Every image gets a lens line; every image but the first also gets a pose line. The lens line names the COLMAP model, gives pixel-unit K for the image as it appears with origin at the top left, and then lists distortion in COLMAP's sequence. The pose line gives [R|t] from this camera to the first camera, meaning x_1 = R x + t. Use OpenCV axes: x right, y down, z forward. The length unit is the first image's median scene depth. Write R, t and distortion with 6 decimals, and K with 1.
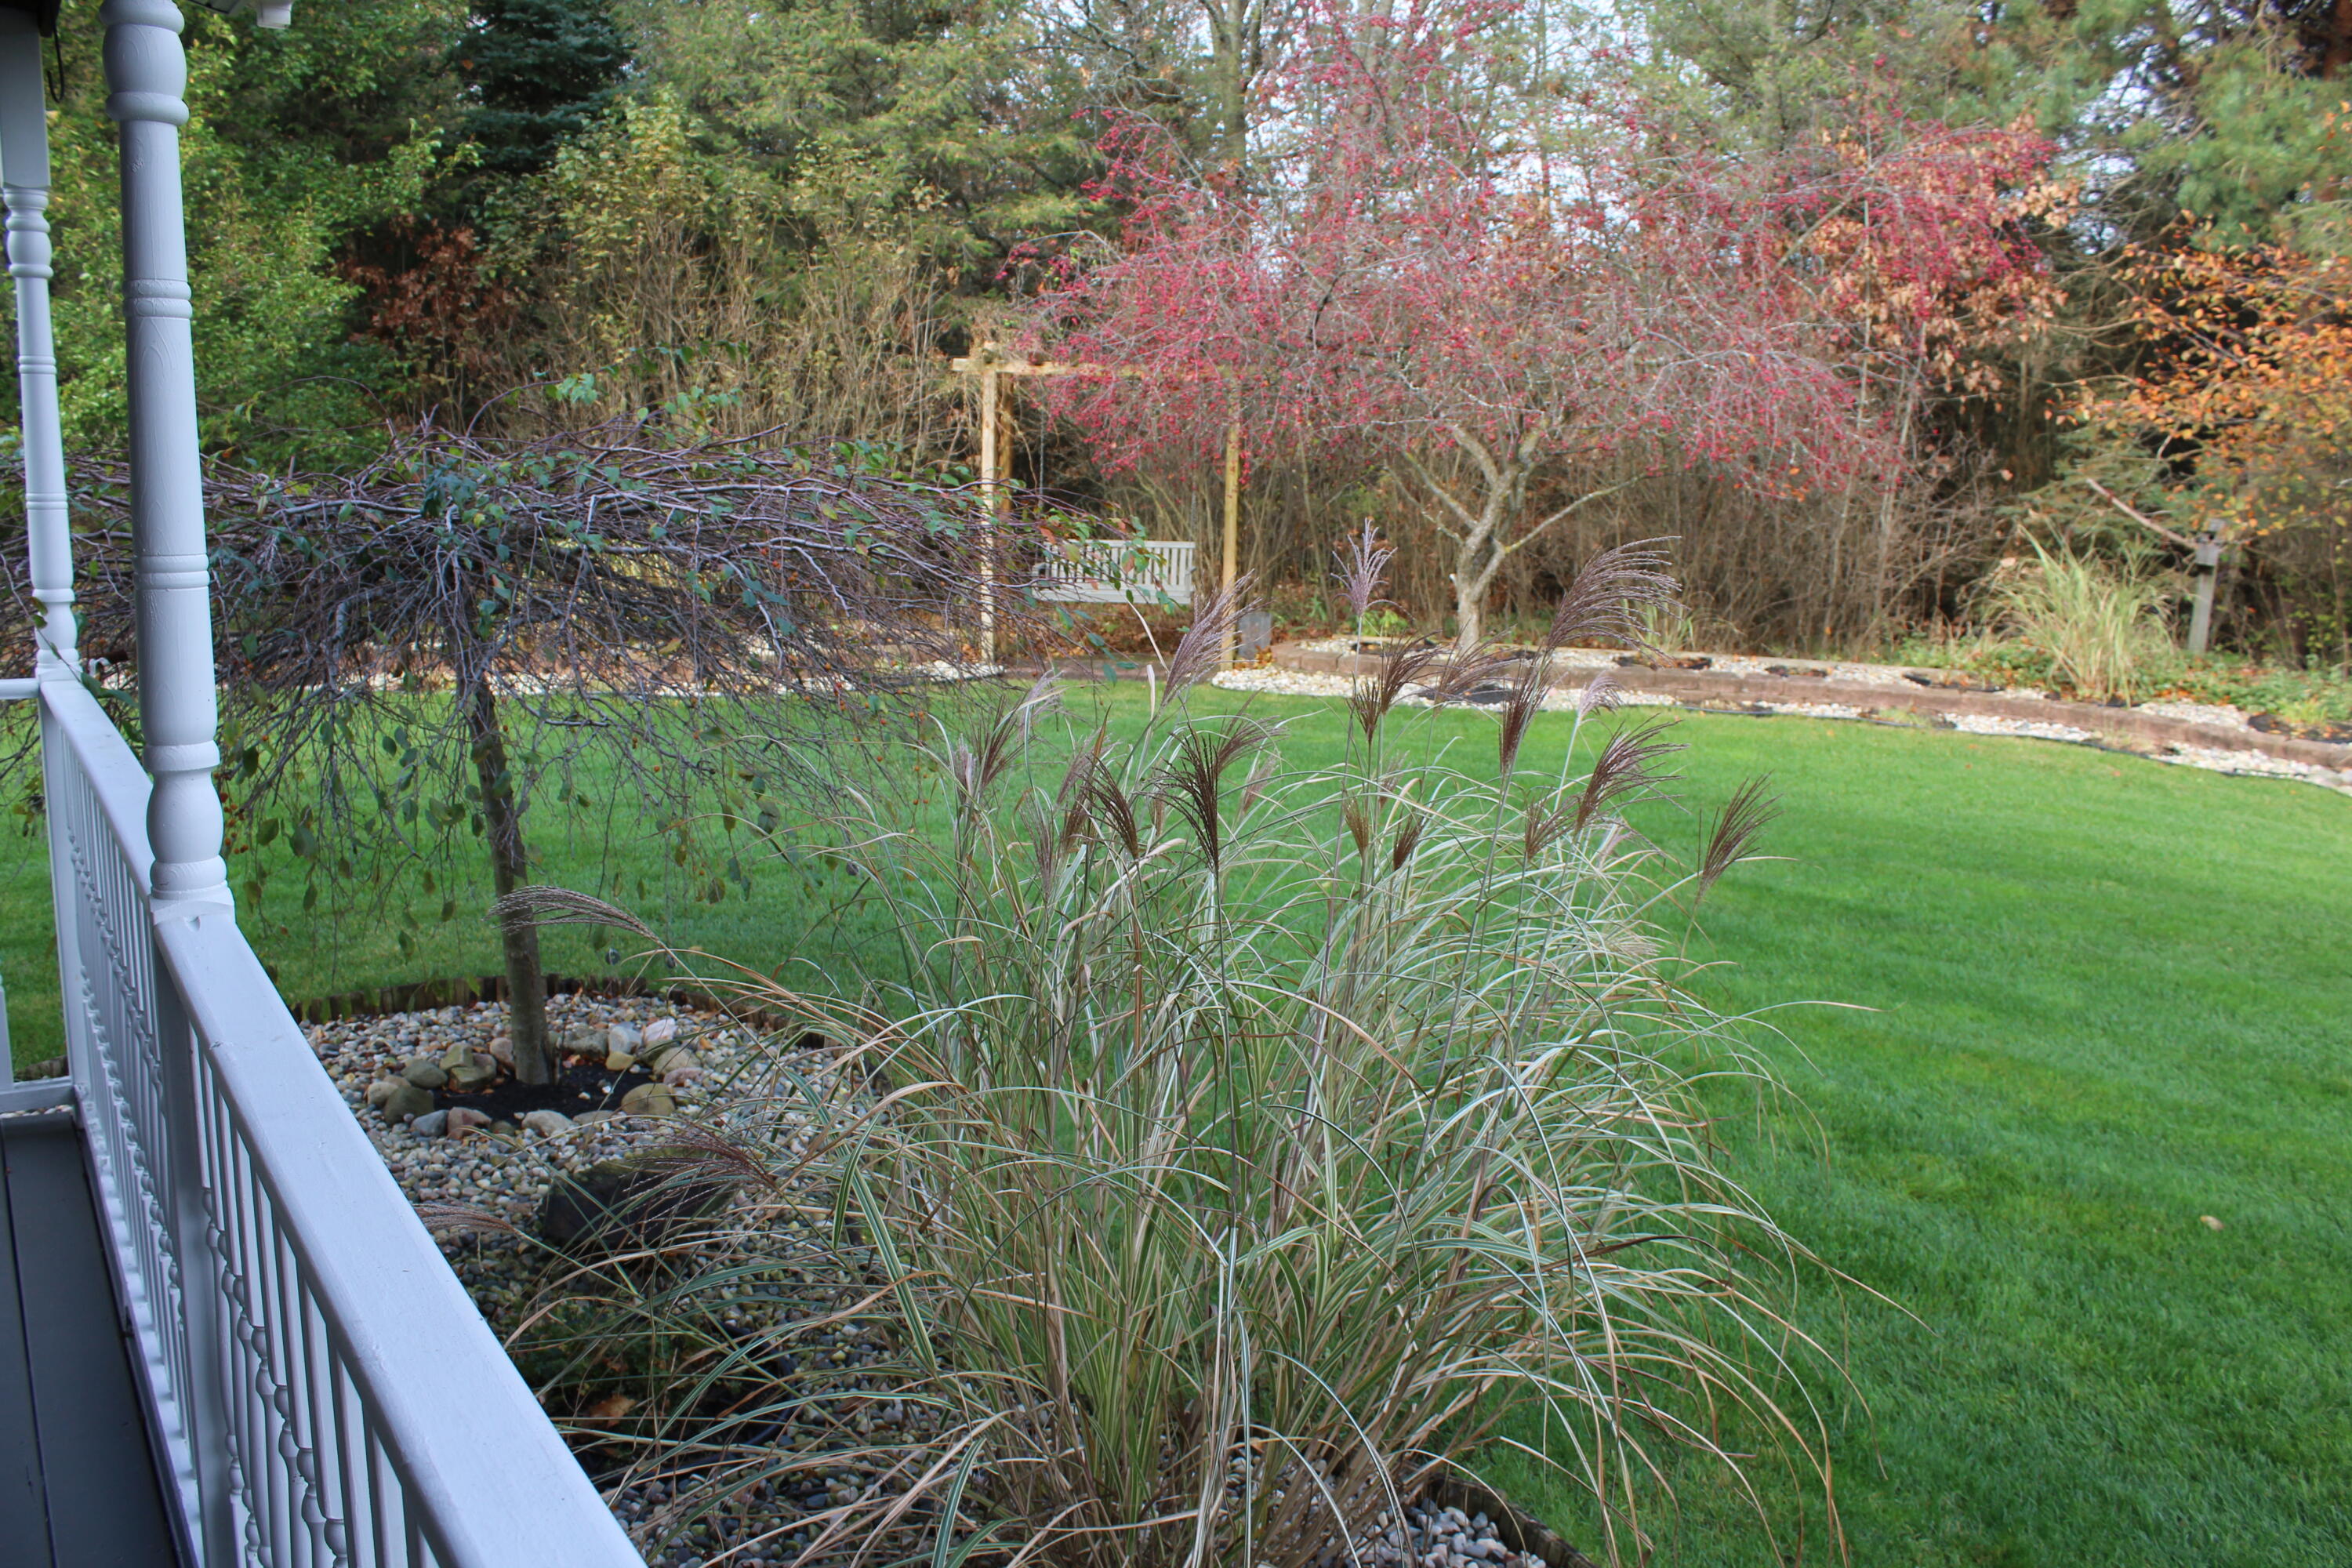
lens RADIAL K [[1933.2, 0, 1173.0], [0, 1933.2, 787.1], [0, 0, 1]] dist [-0.045140, -0.001505]
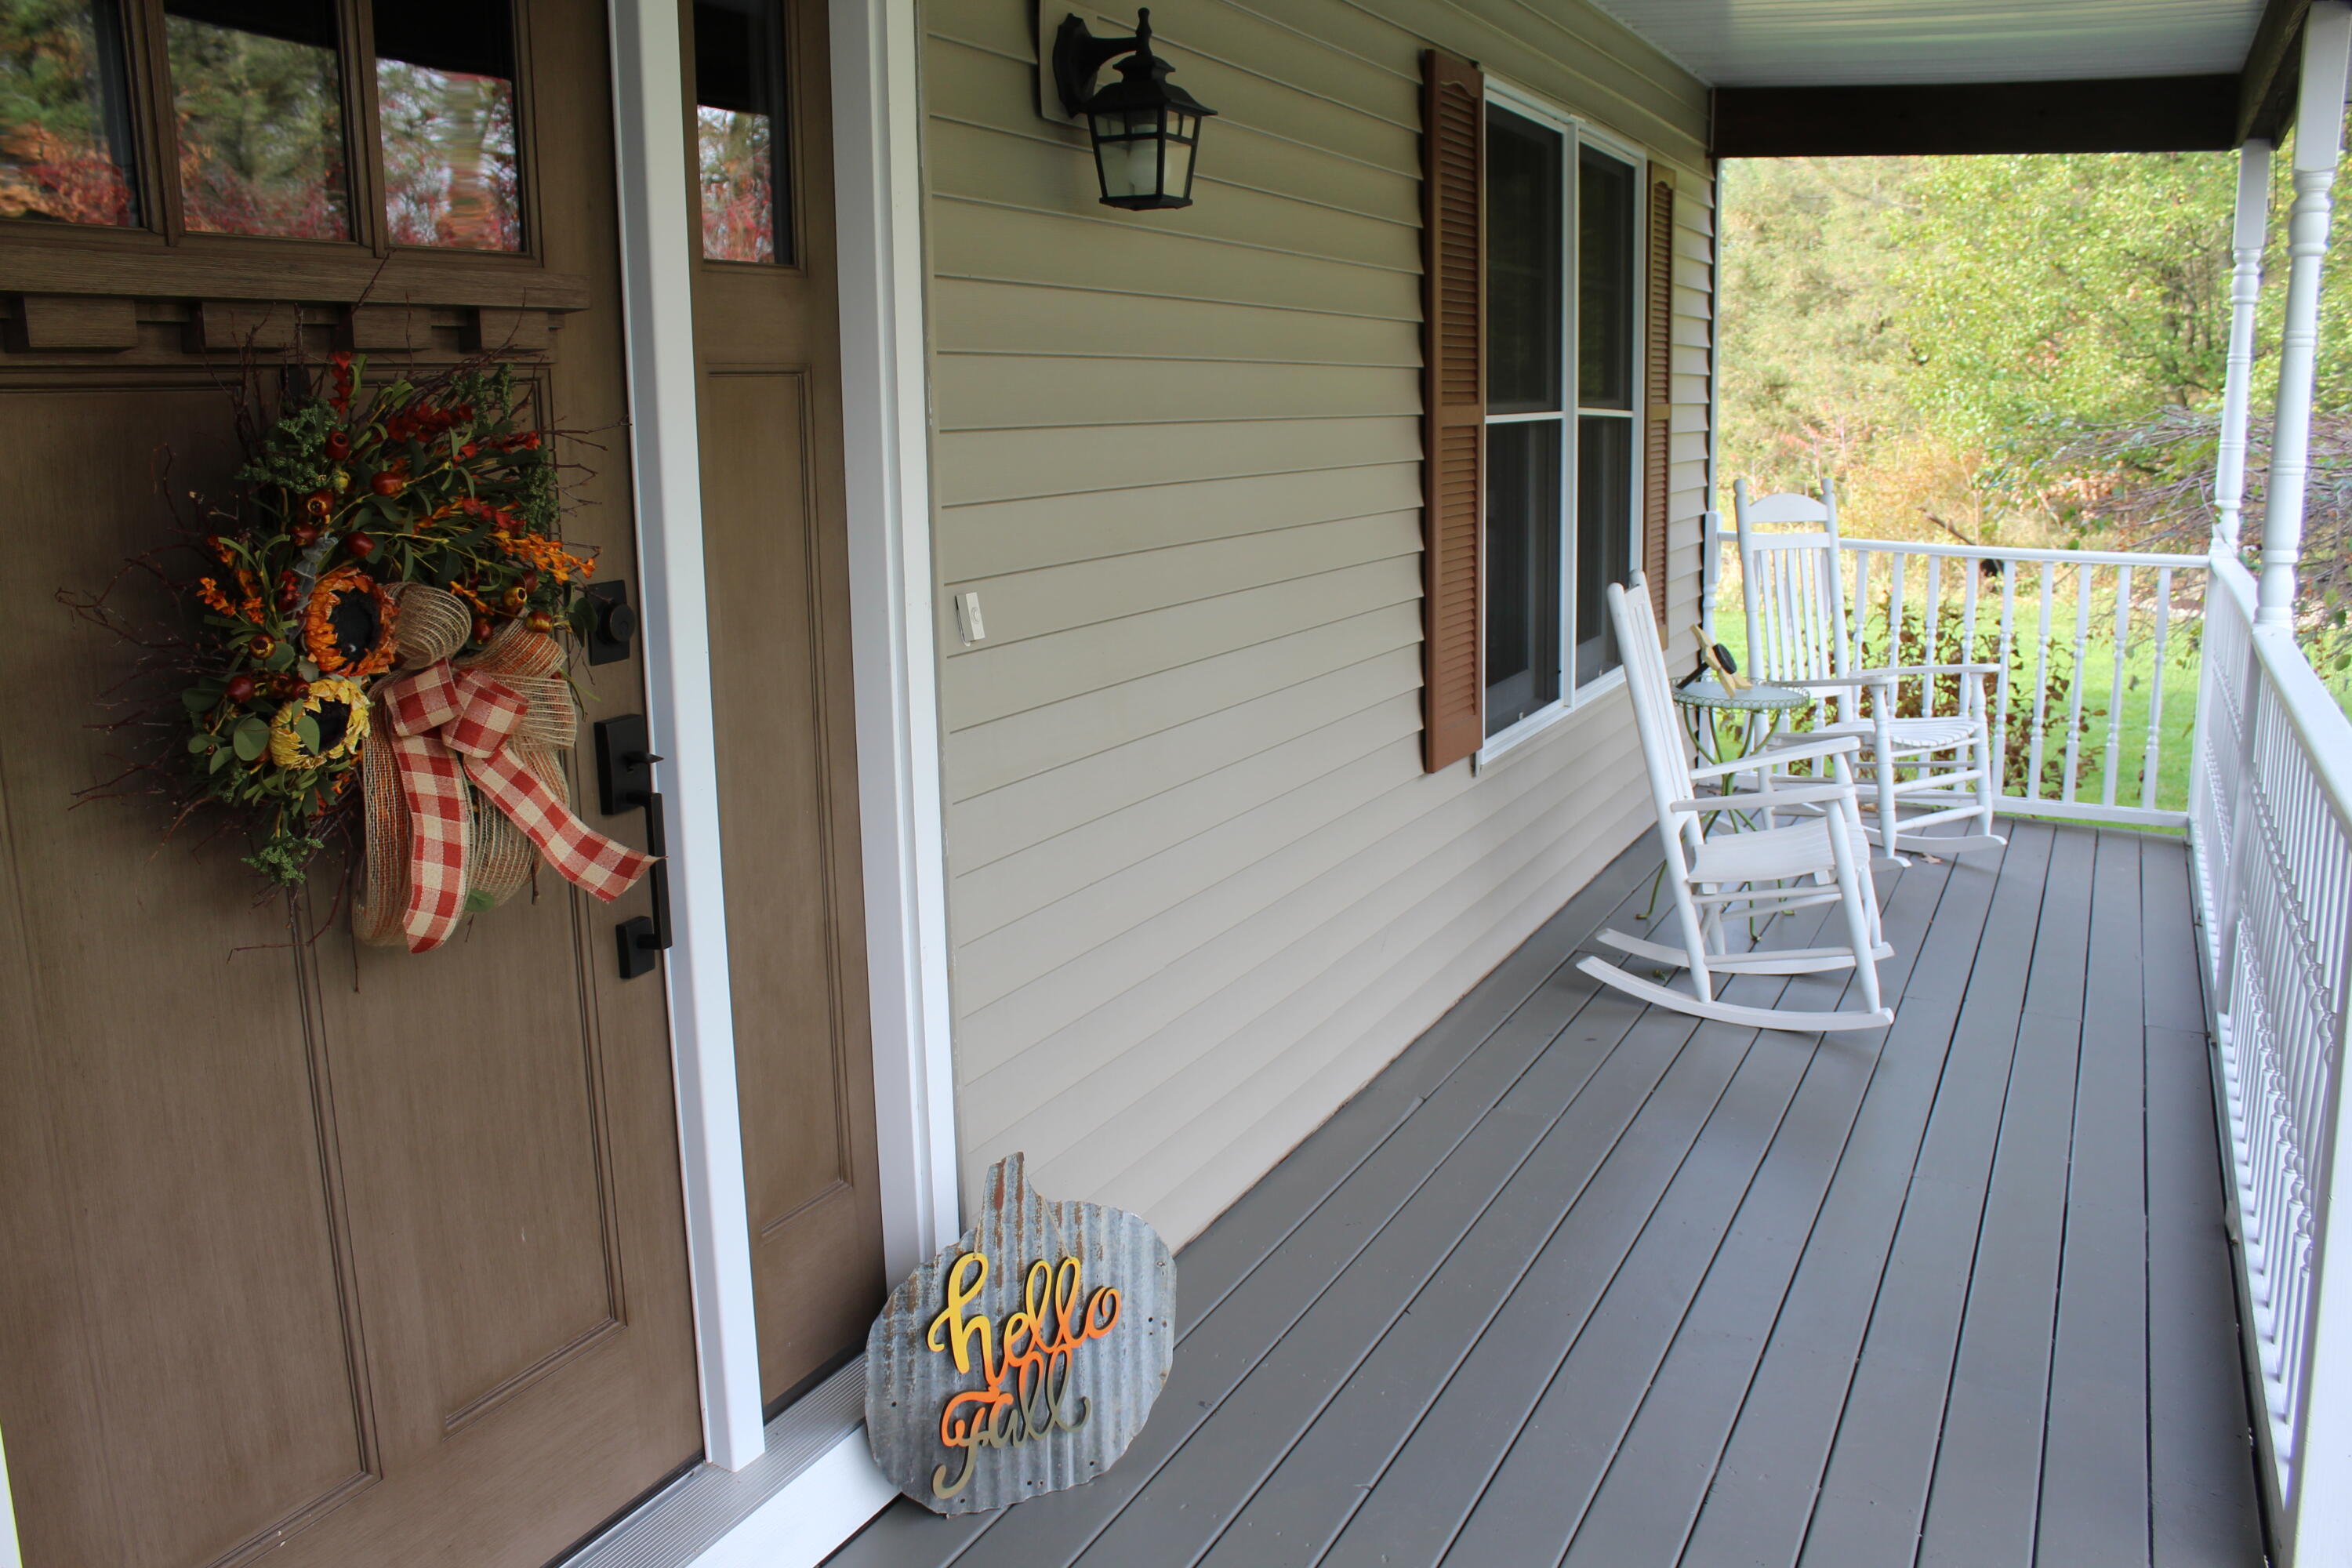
lens RADIAL K [[1933.2, 0, 1173.2], [0, 1933.2, 785.4], [0, 0, 1]] dist [-0.045140, -0.001505]
pose [[0.514171, 0.138628, -0.846411, 0.342541], [-0.124671, 0.988450, 0.086158, 0.105555], [0.848579, 0.061223, 0.525515, -0.578412]]
